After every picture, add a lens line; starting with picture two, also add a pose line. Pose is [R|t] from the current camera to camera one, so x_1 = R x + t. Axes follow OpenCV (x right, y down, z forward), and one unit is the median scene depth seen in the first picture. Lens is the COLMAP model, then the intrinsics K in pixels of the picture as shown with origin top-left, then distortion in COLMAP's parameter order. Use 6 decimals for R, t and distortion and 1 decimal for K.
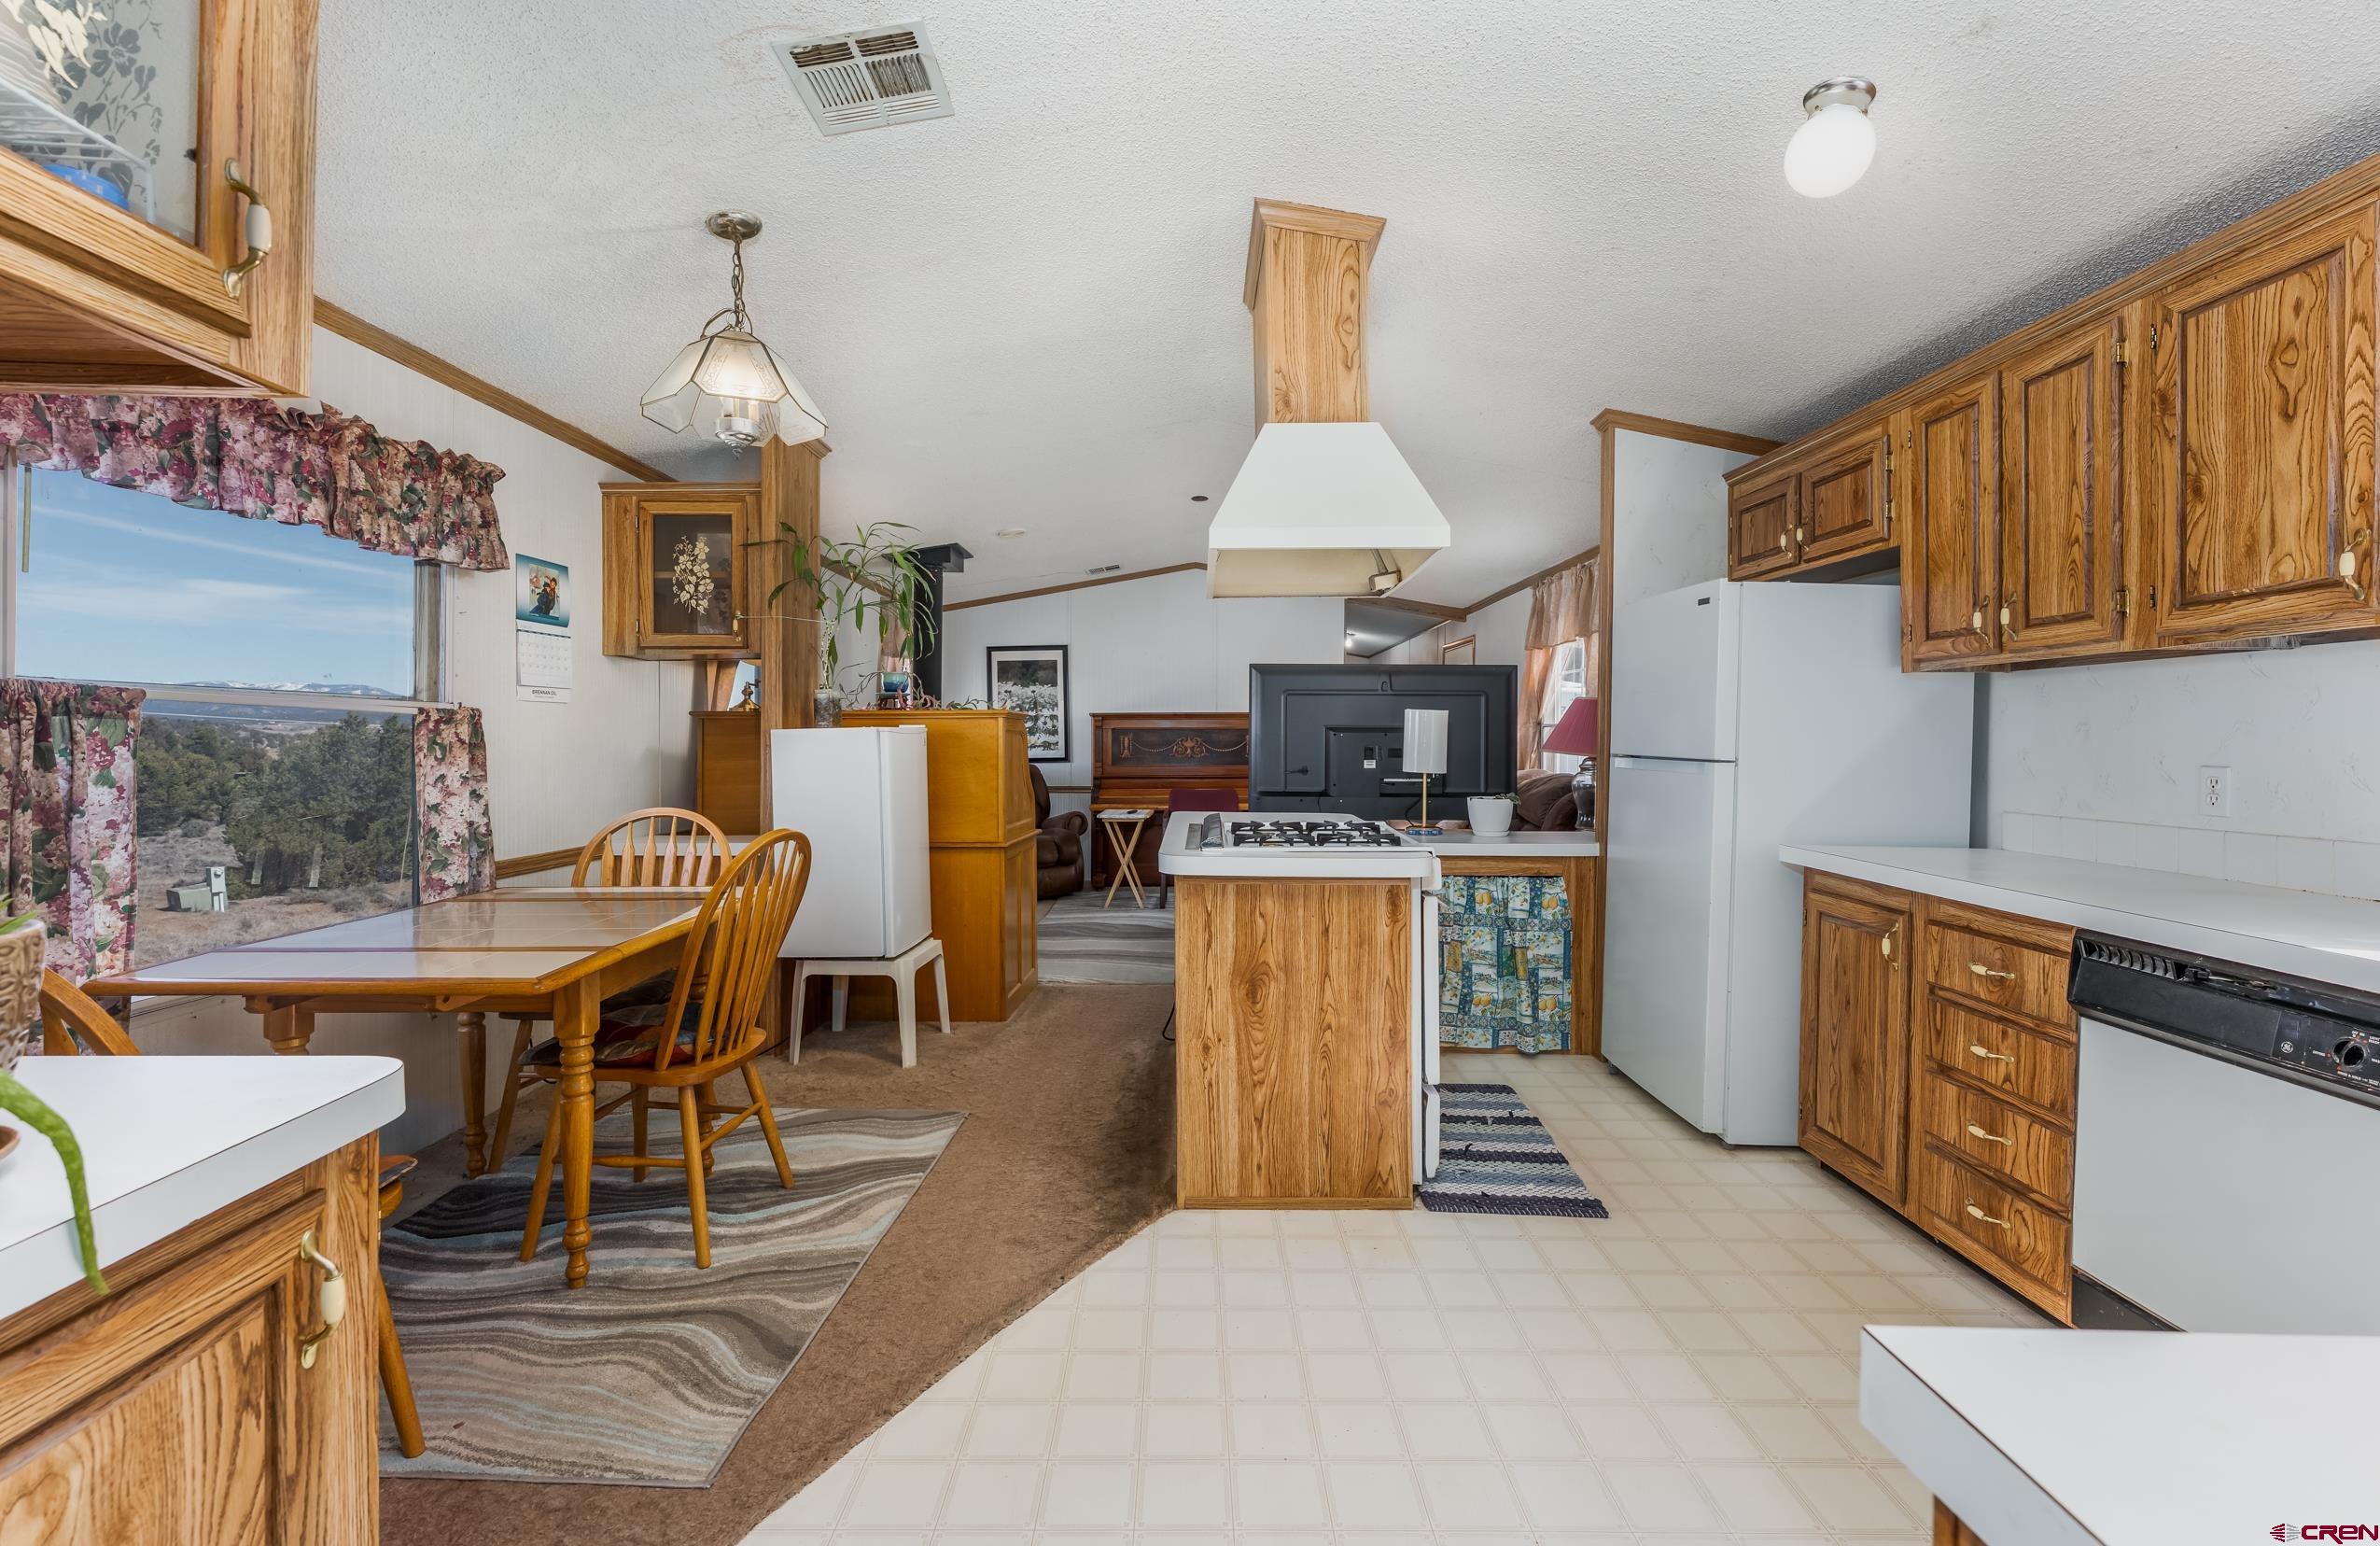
lens RADIAL K [[1035.3, 0, 1187.1], [0, 1035.3, 742.5], [0, 0, 1]] dist [0.000415, 0.000250]
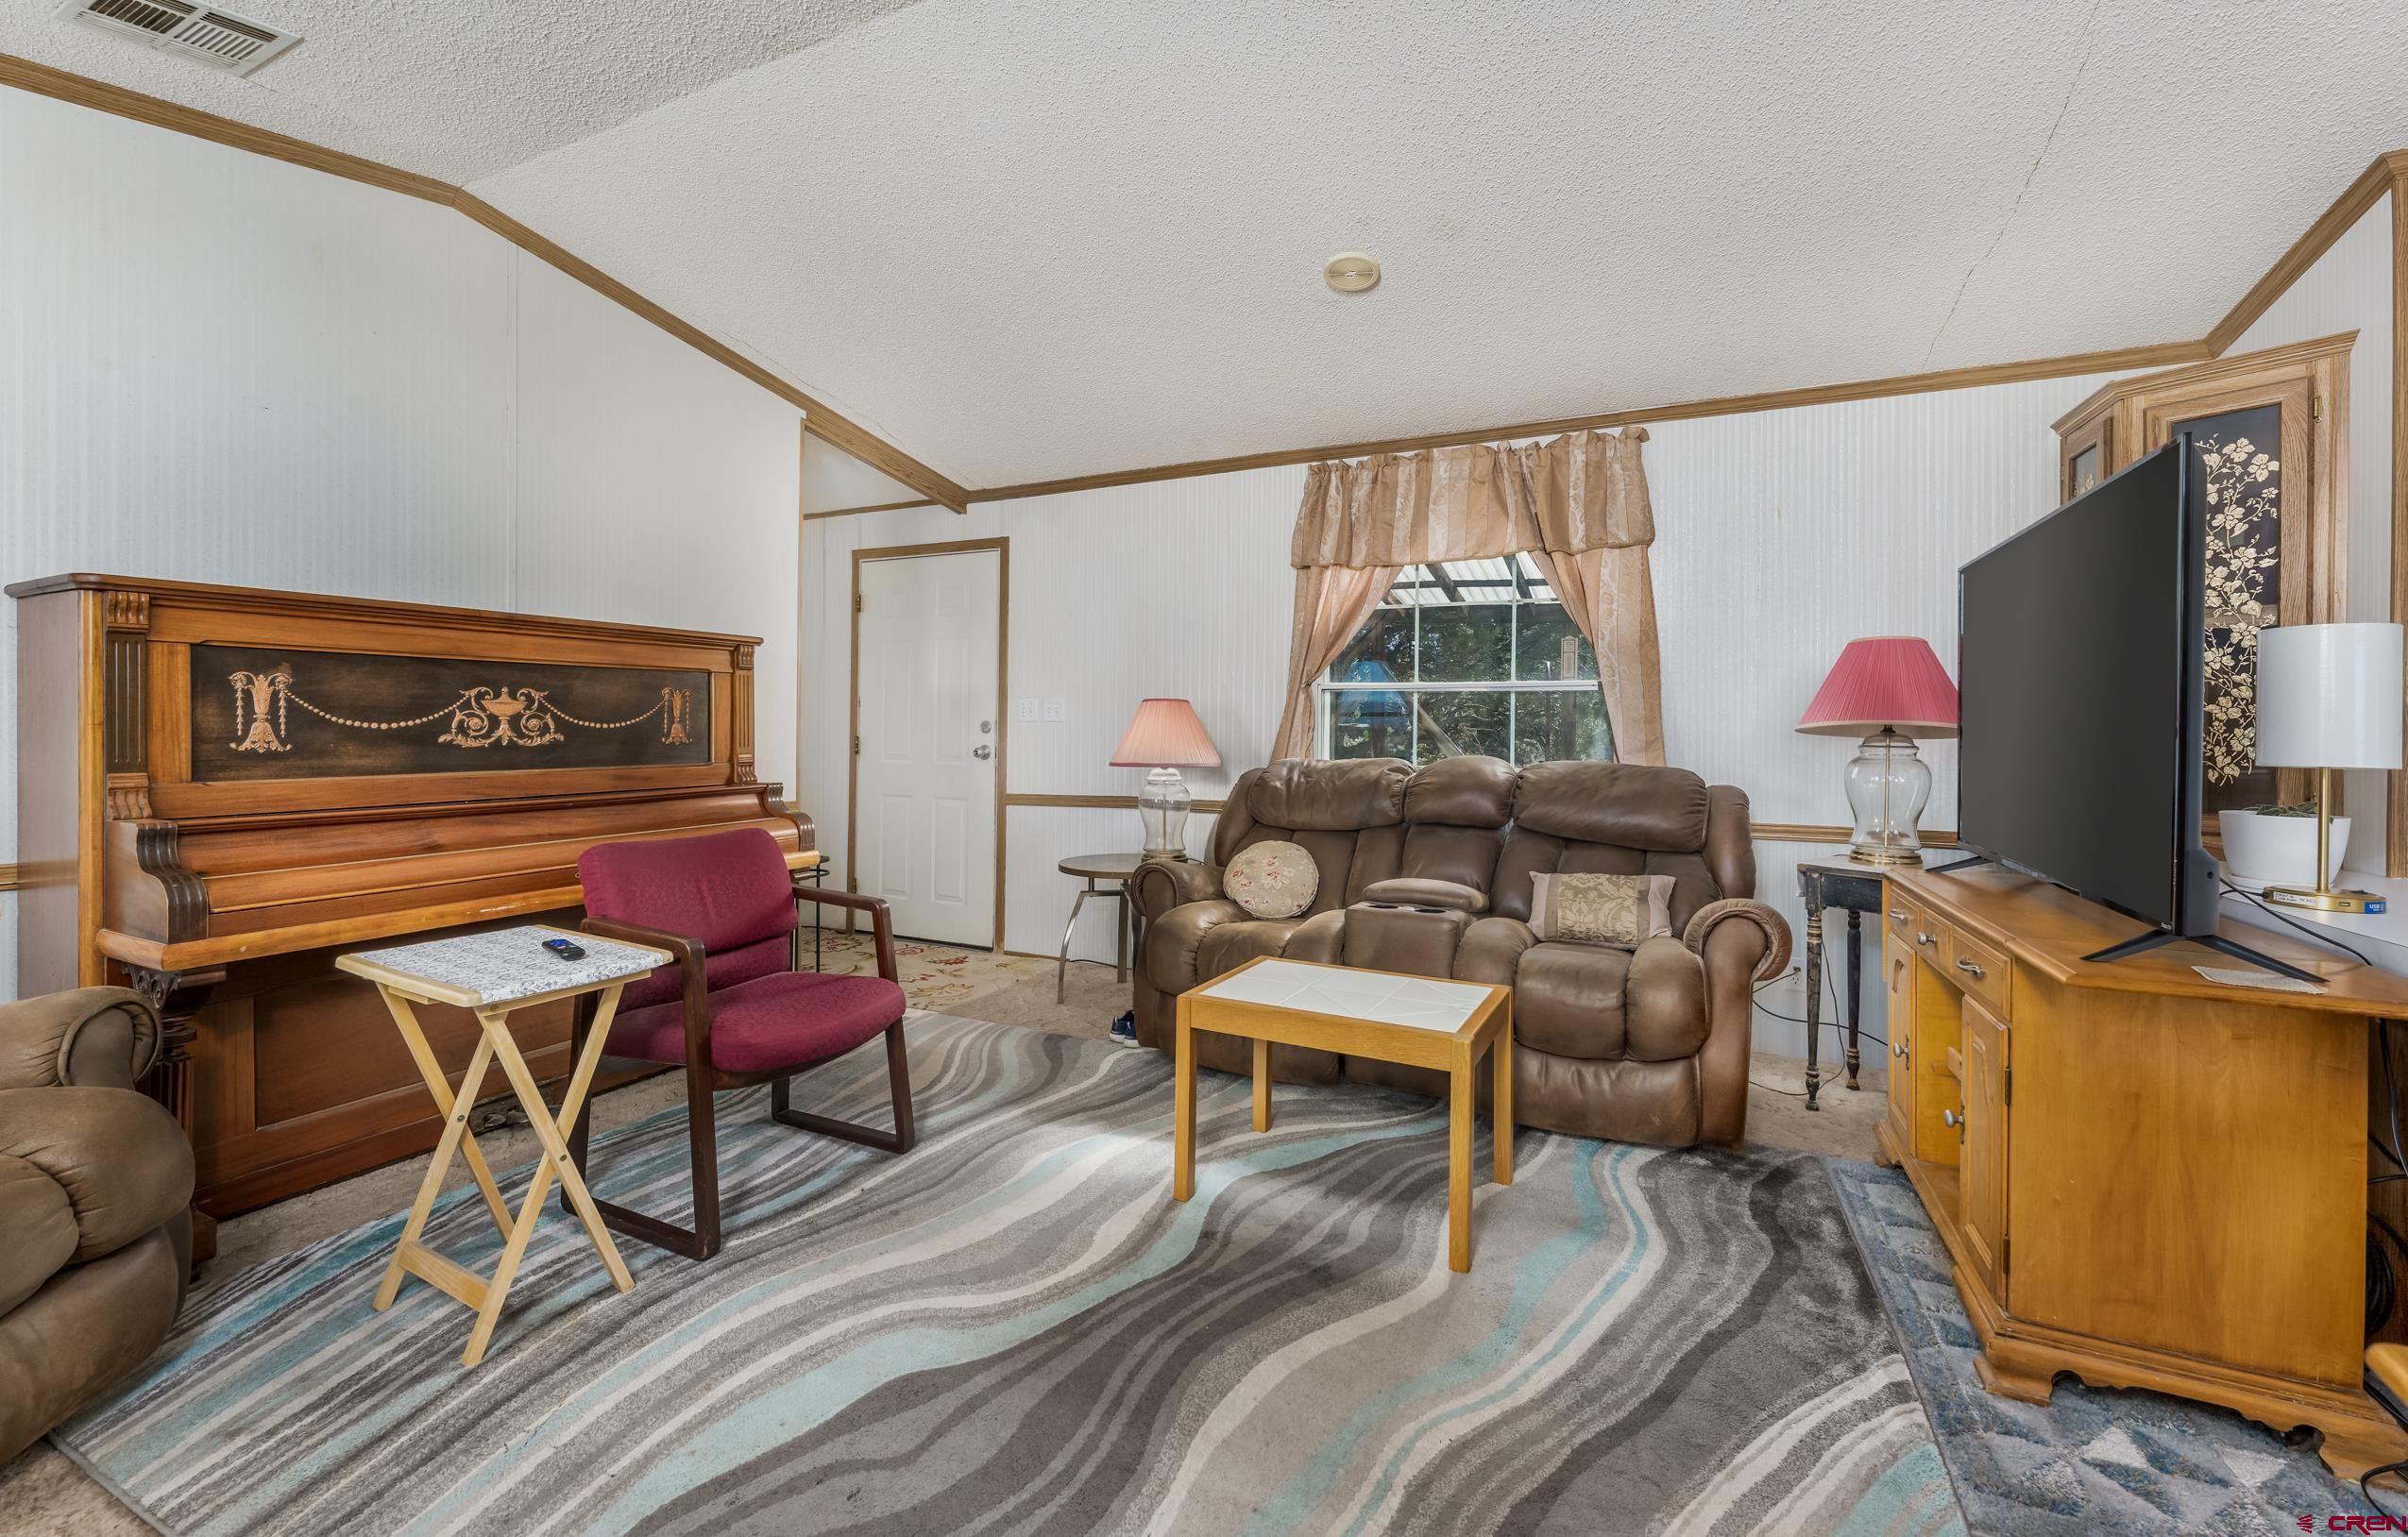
lens RADIAL K [[977.7, 0, 1203.9], [0, 977.7, 739.7], [0, 0, 1]] dist [-0.000234, 0.000048]
pose [[0.424642, -0.009714, 0.905309, -0.590569], [-0.003385, 0.999918, 0.012317, 0.023213], [-0.905355, -0.008295, 0.424575, 2.014084]]
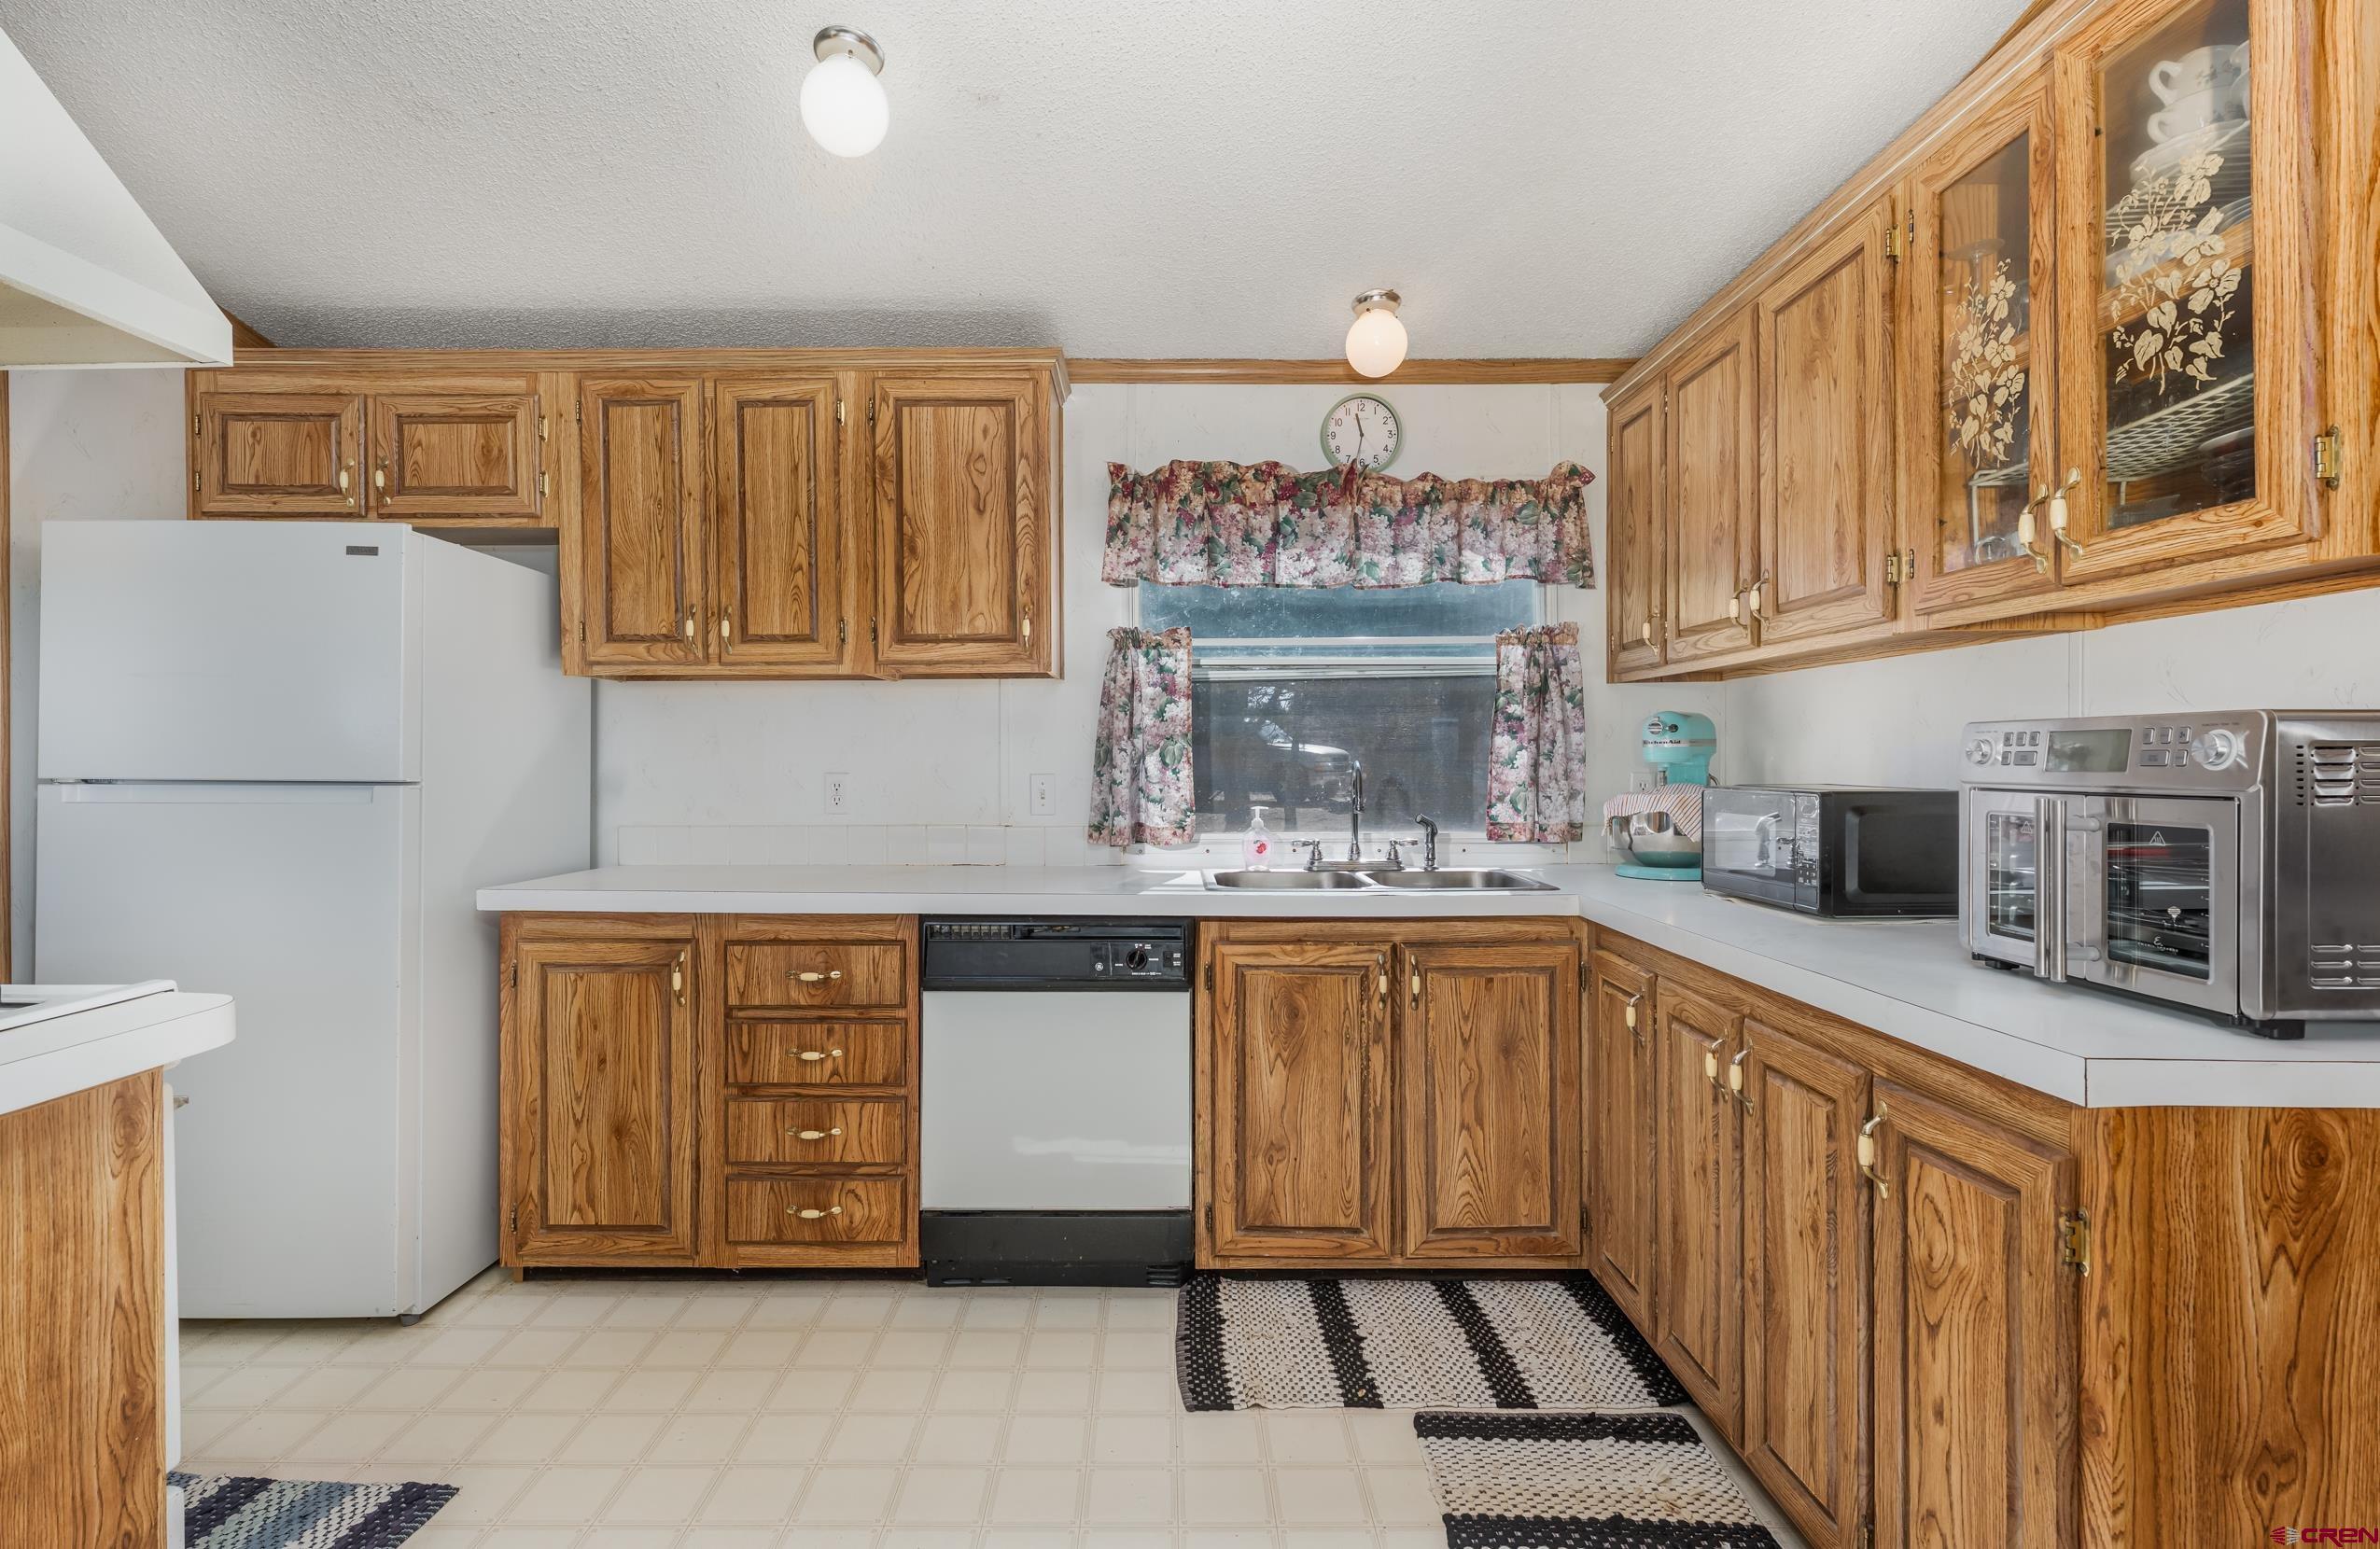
lens RADIAL K [[1108.4, 0, 1184.9], [0, 1108.4, 766.6], [0, 0, 1]] dist [-0.000921, -0.000106]
pose [[-0.007068, -0.016604, 0.999837, -0.277423], [0.004926, 0.999849, 0.016639, -0.003477], [-0.999963, 0.005043, -0.006985, 0.539958]]
